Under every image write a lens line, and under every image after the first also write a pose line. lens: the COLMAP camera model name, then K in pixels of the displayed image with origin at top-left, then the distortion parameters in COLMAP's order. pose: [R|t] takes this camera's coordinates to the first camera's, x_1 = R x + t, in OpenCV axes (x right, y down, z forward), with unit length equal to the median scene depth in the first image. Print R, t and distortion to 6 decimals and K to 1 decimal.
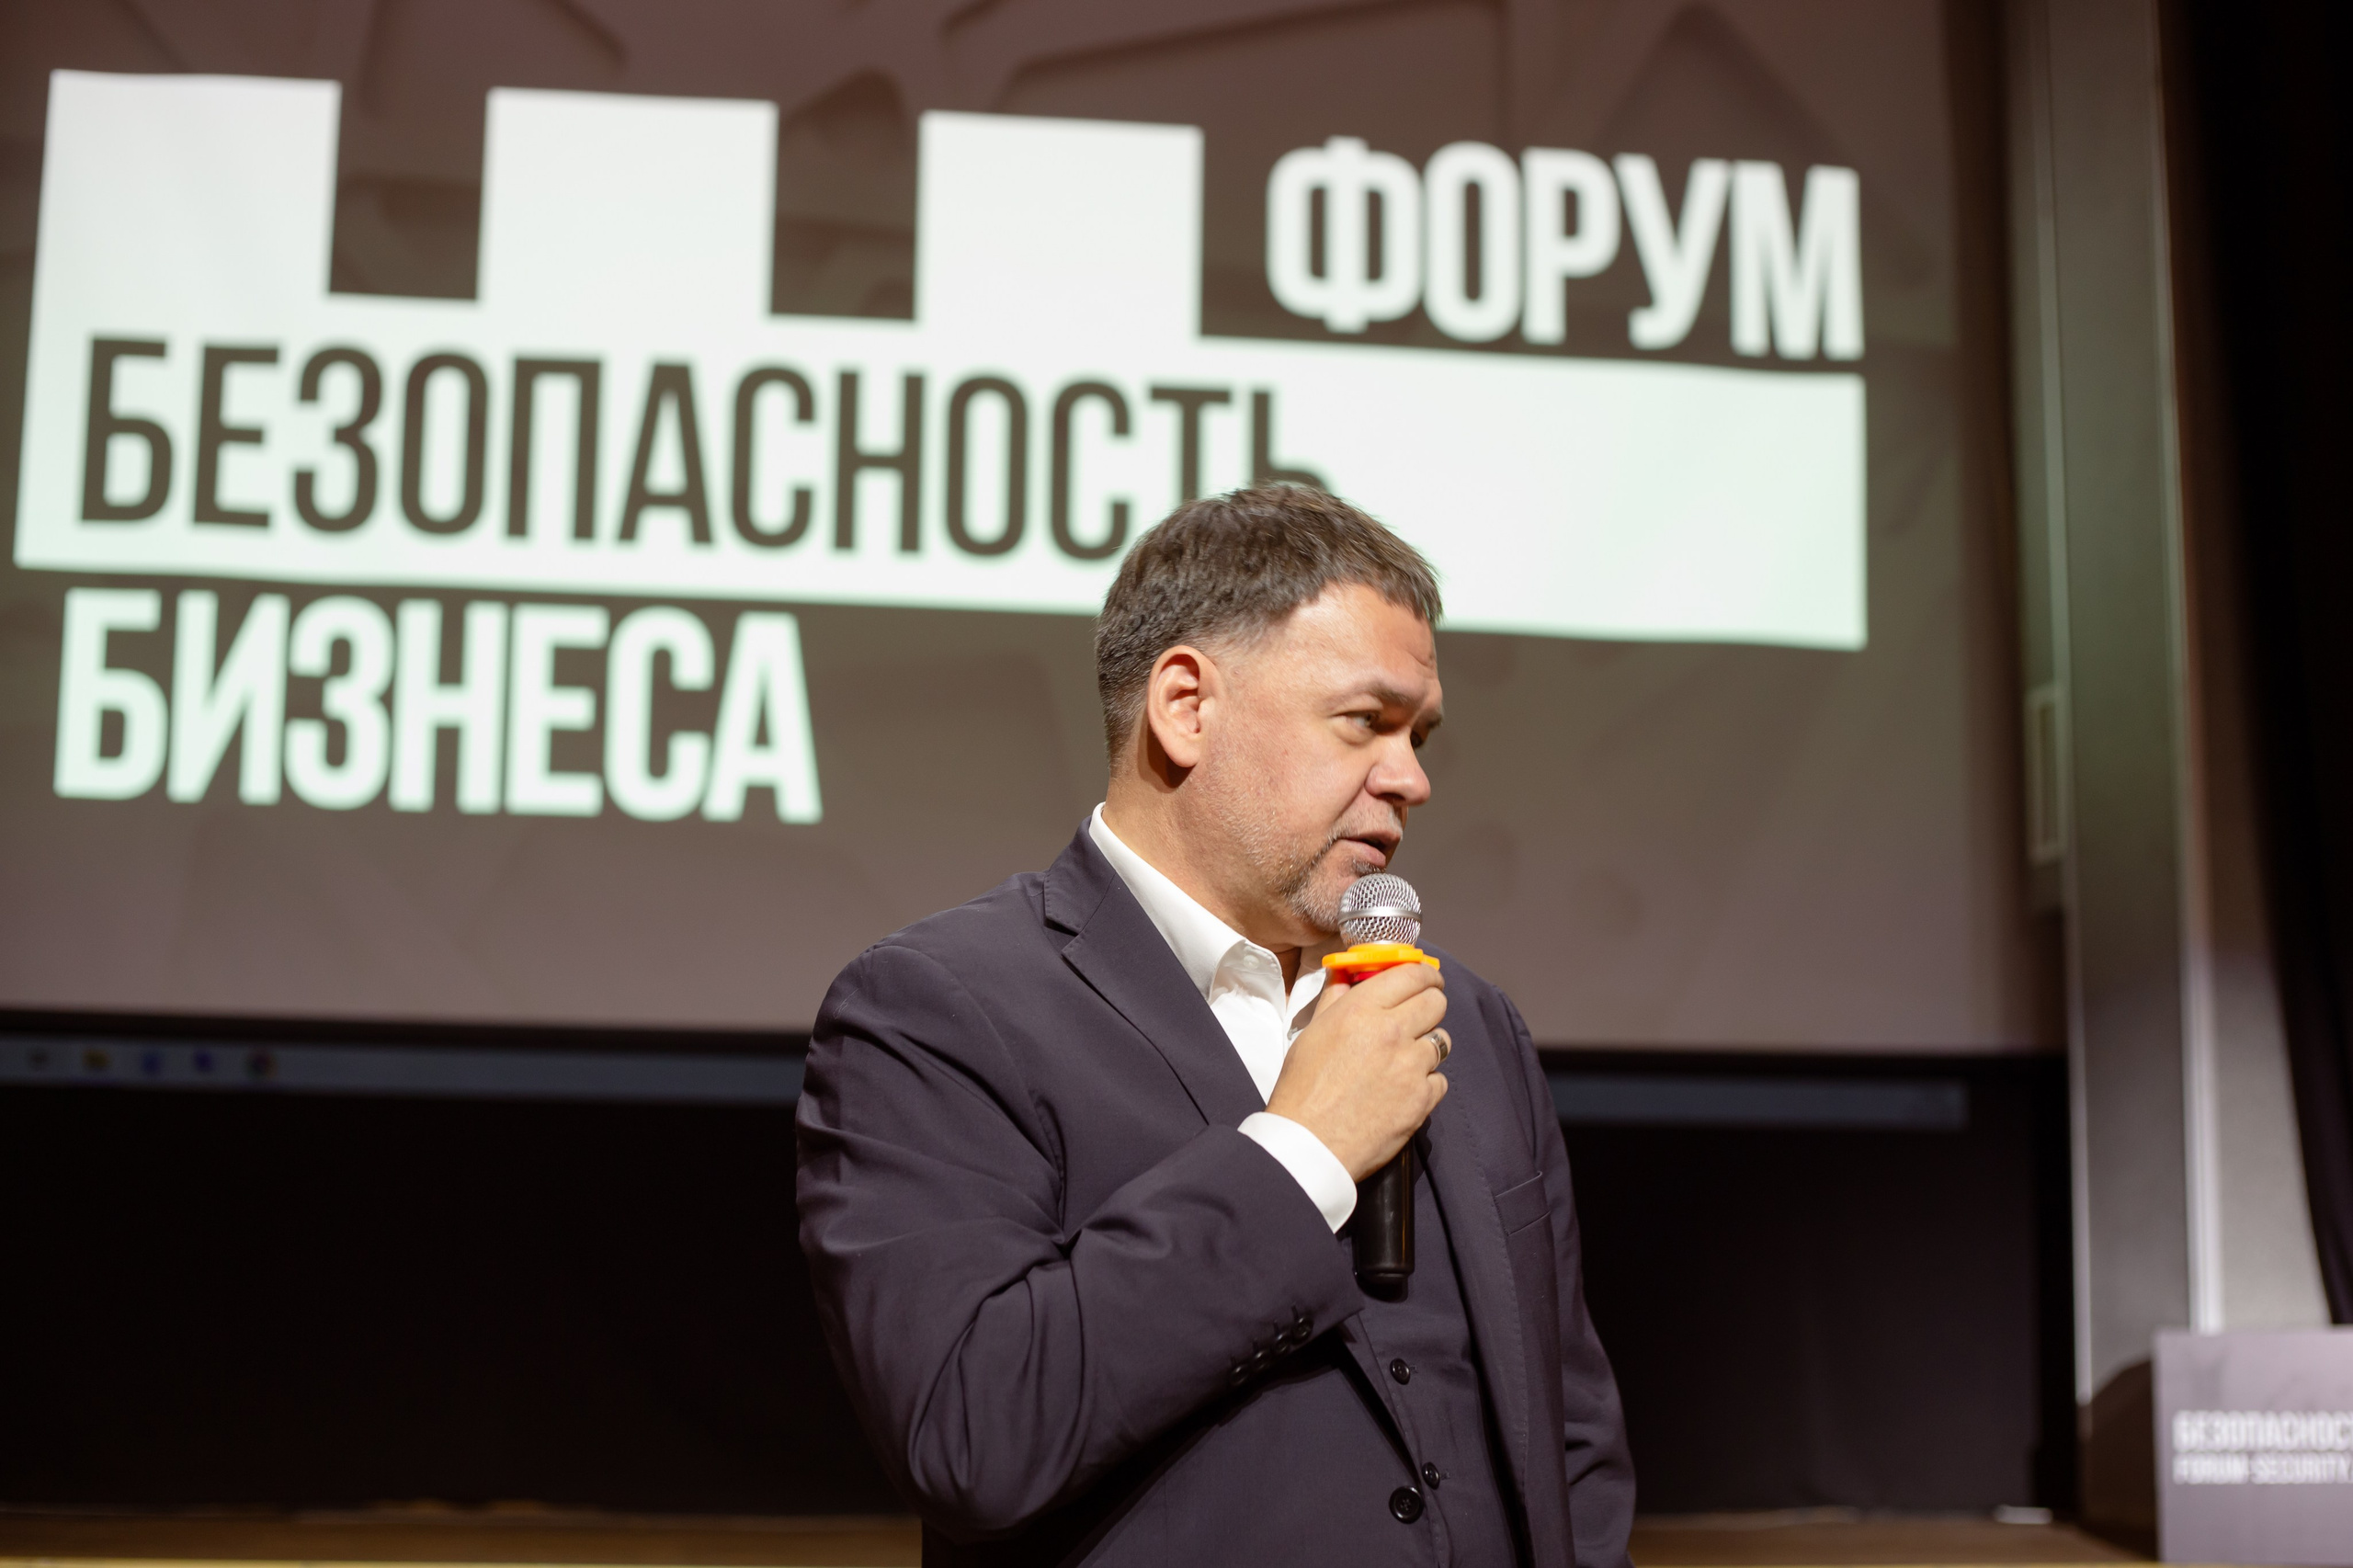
lens RADIAL K [[3351.0, 0, 1156.7], [0, 3351.0, 801.7], [0, 0, 1]] dist [-0.111245, 0.000000]
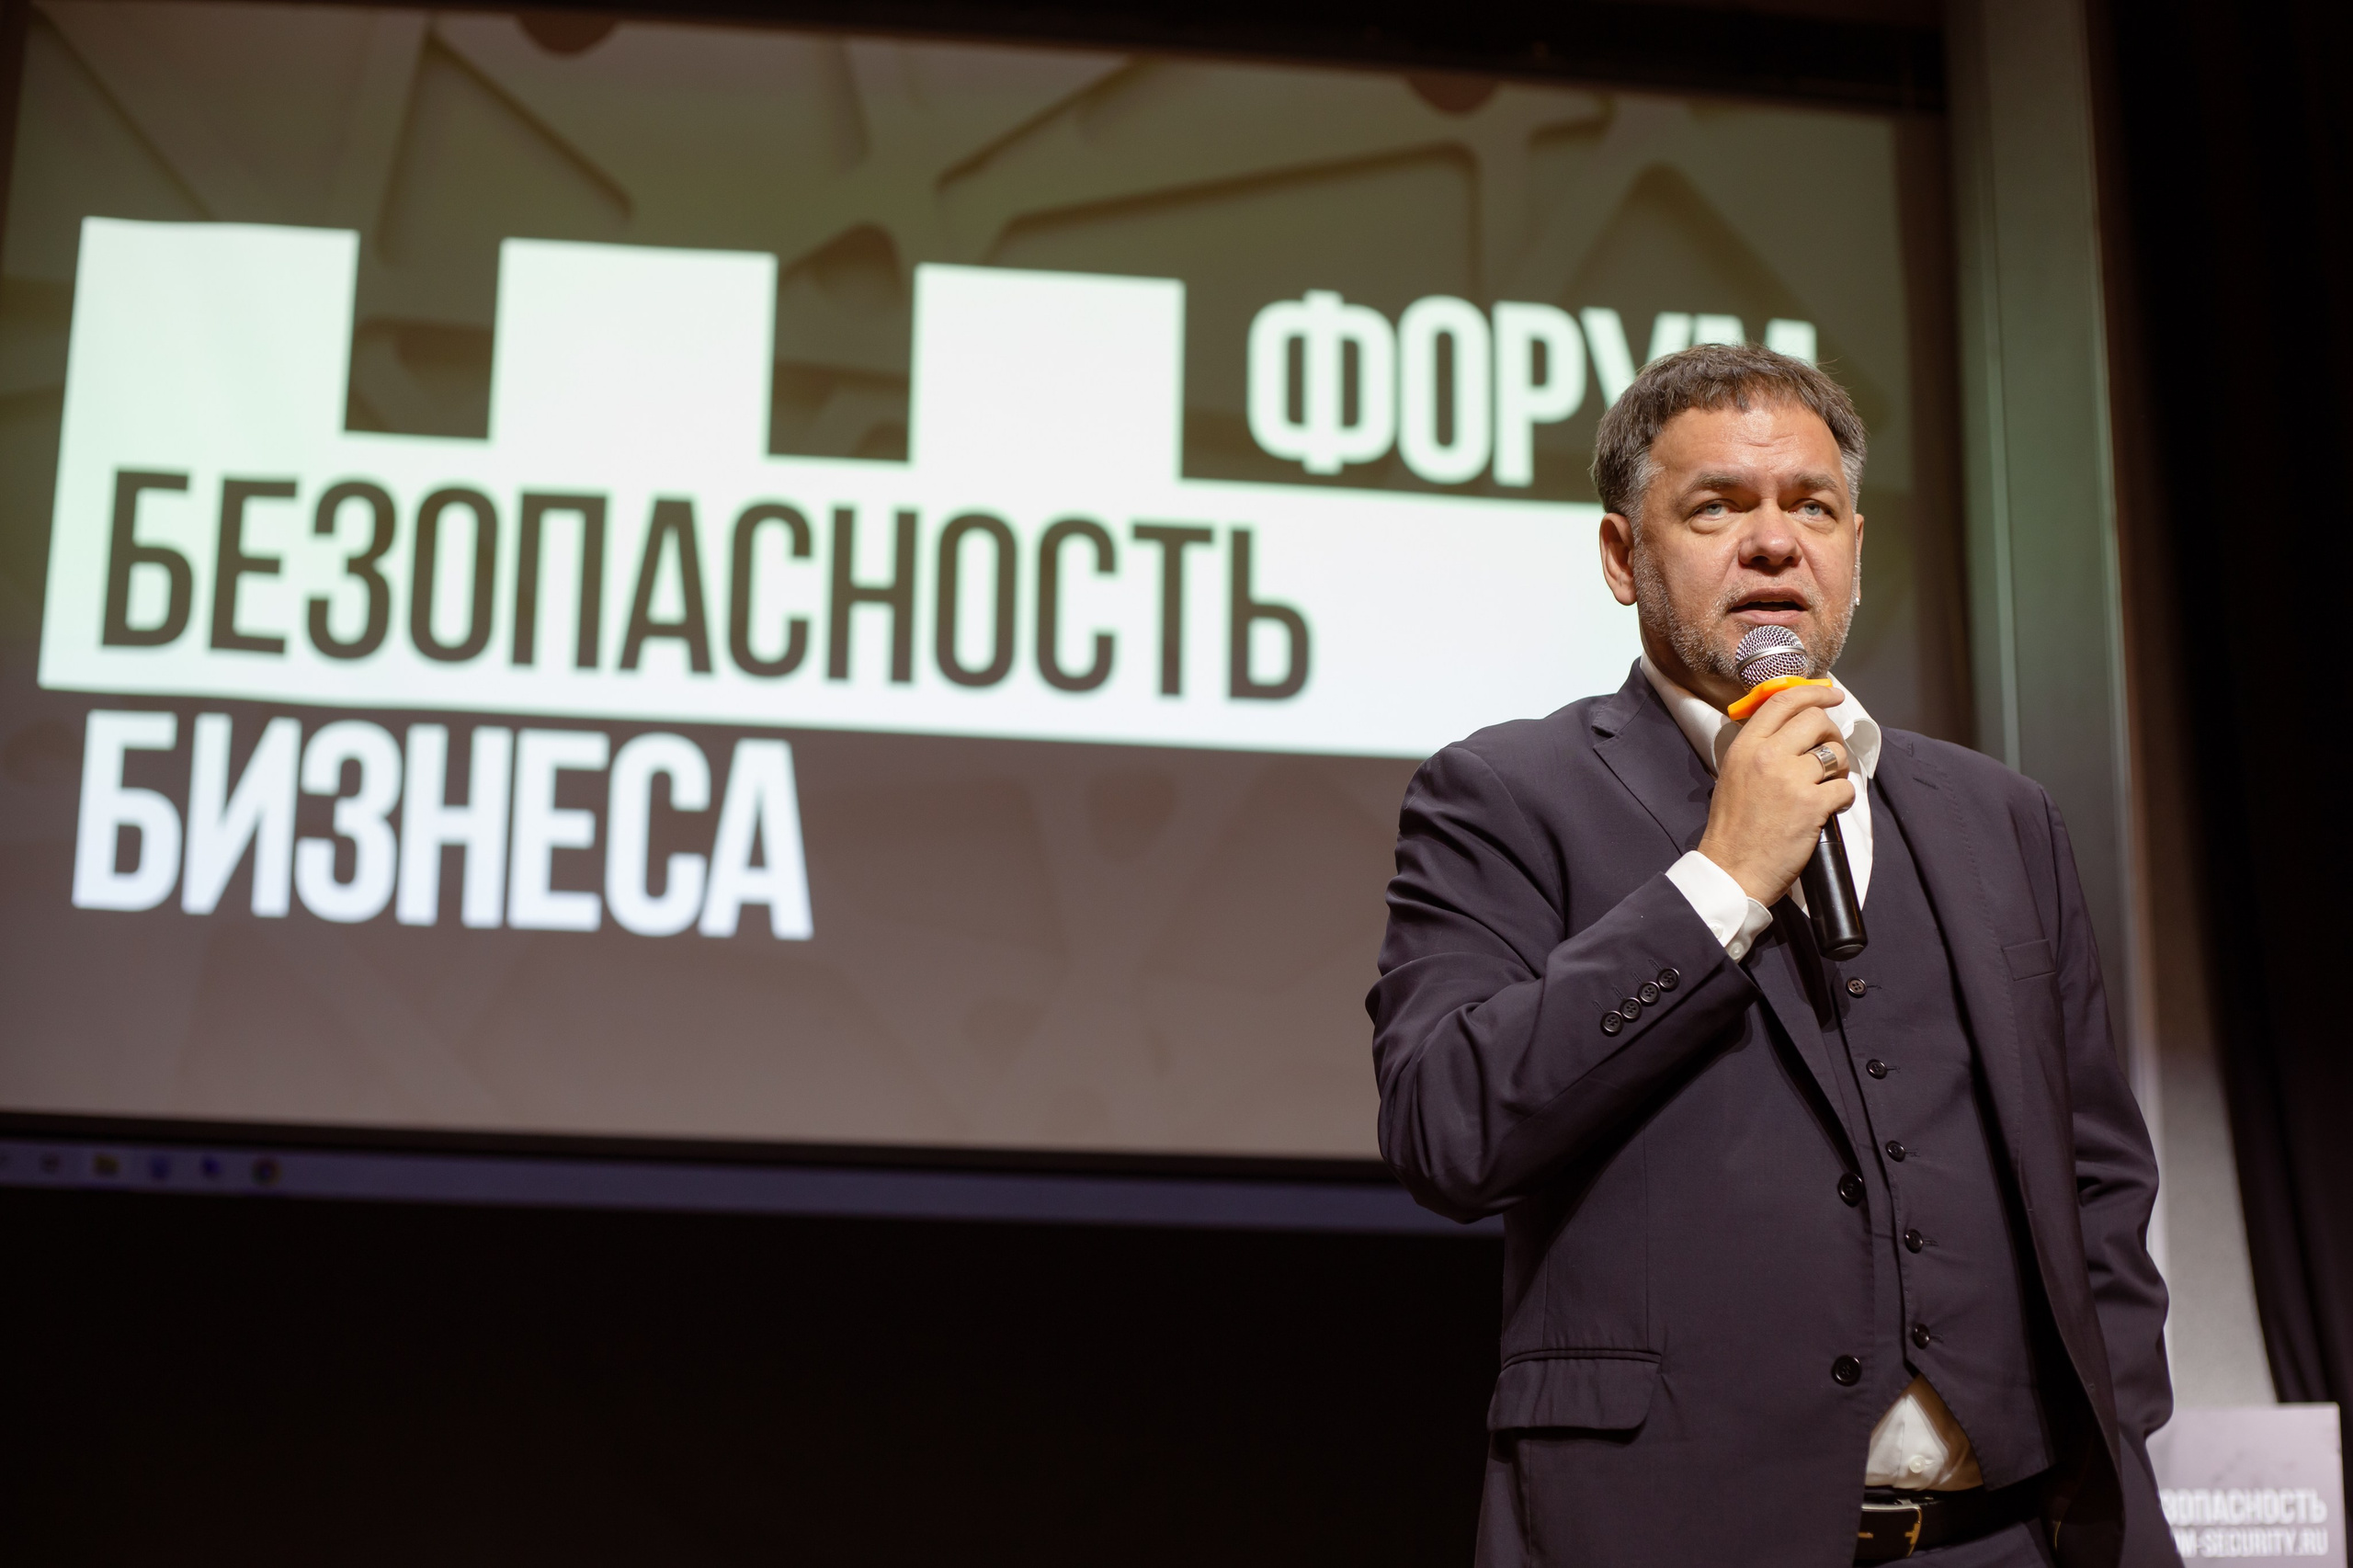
lens RADIAL K [[3351.0, 0, 1169.7], [0, 3351.0, 801.3], [0, 0, 1]] dist [-0.111245, 0.000000]
pose [[0.999998, 0.001584, 0.001240, 0.008231], [-0.001489, 0.997276, -0.073743, 0.039237], [-0.001354, 0.073741, 0.997276, -0.032041]]
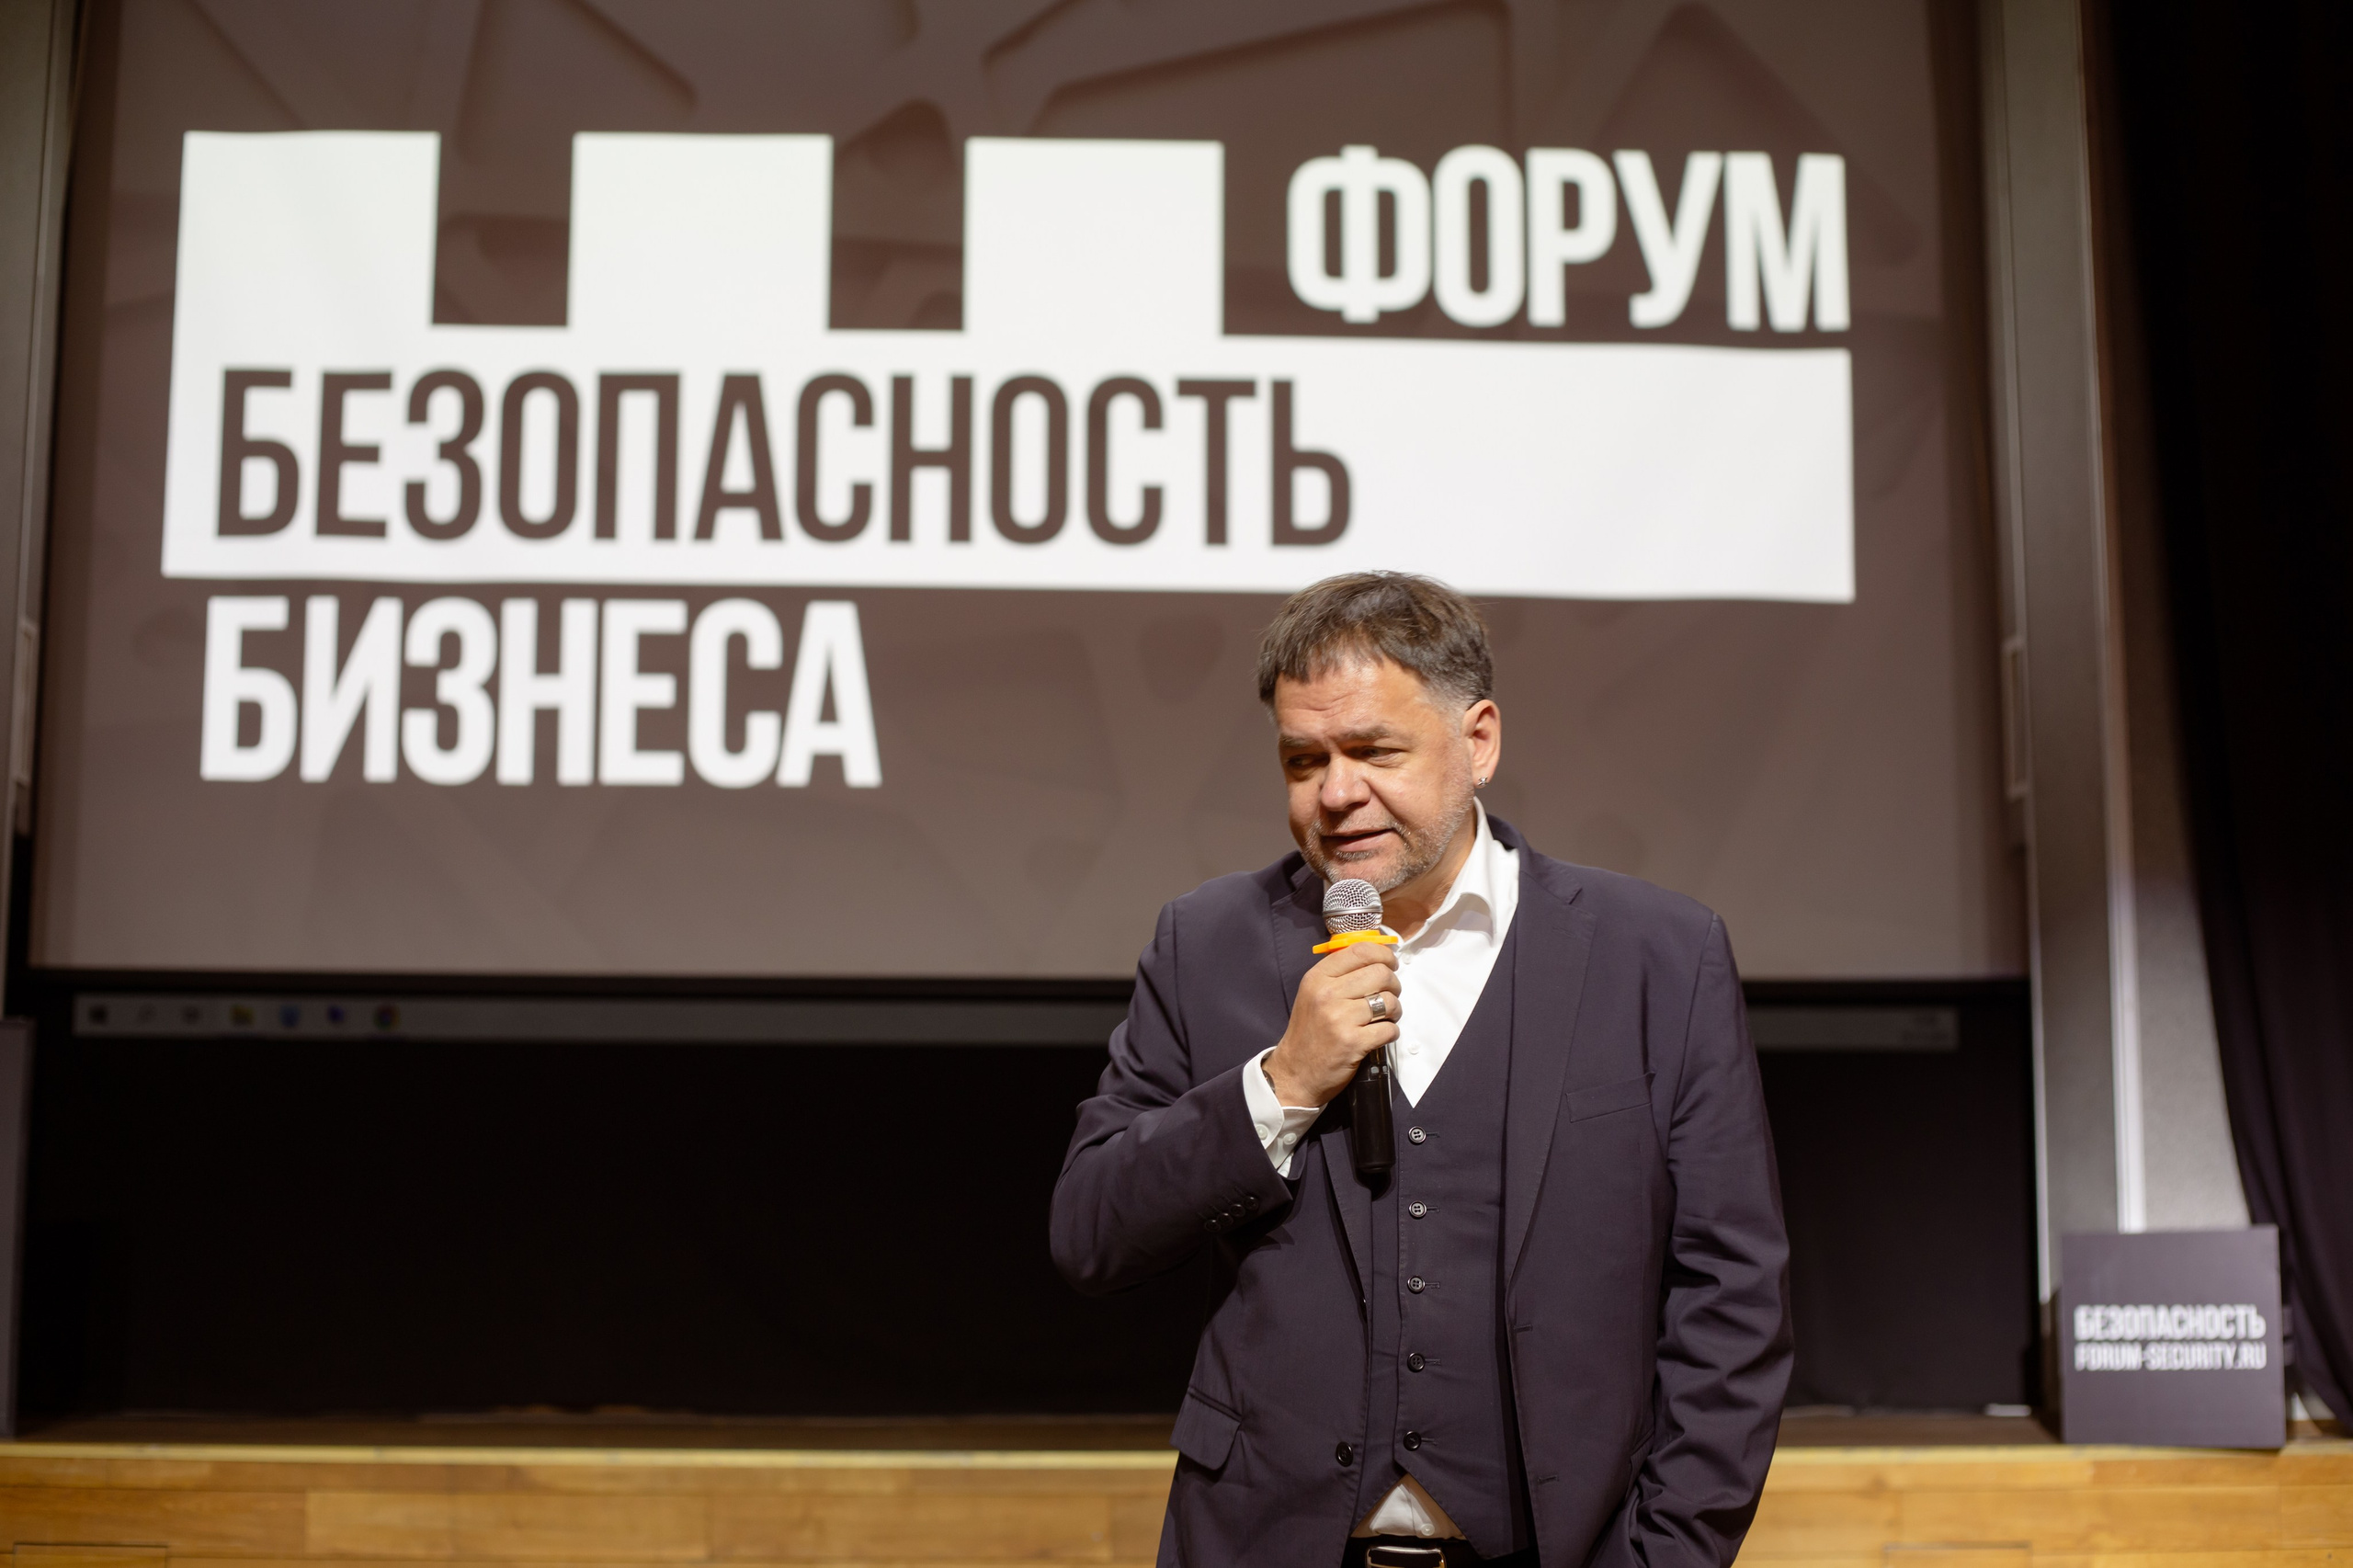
lens RADIAL K [[3351.0, 0, 1196.5], [0, 3351.0, 771.1], [0, 0, 1]] dist [-0.111245, 0.000000]
pose [[0.995895, -0.023369, -0.087451, 0.099050], [0.023837, 0.999707, 0.004309, -0.001741], [0.087324, -0.006376, 0.996160, -0.089267]]
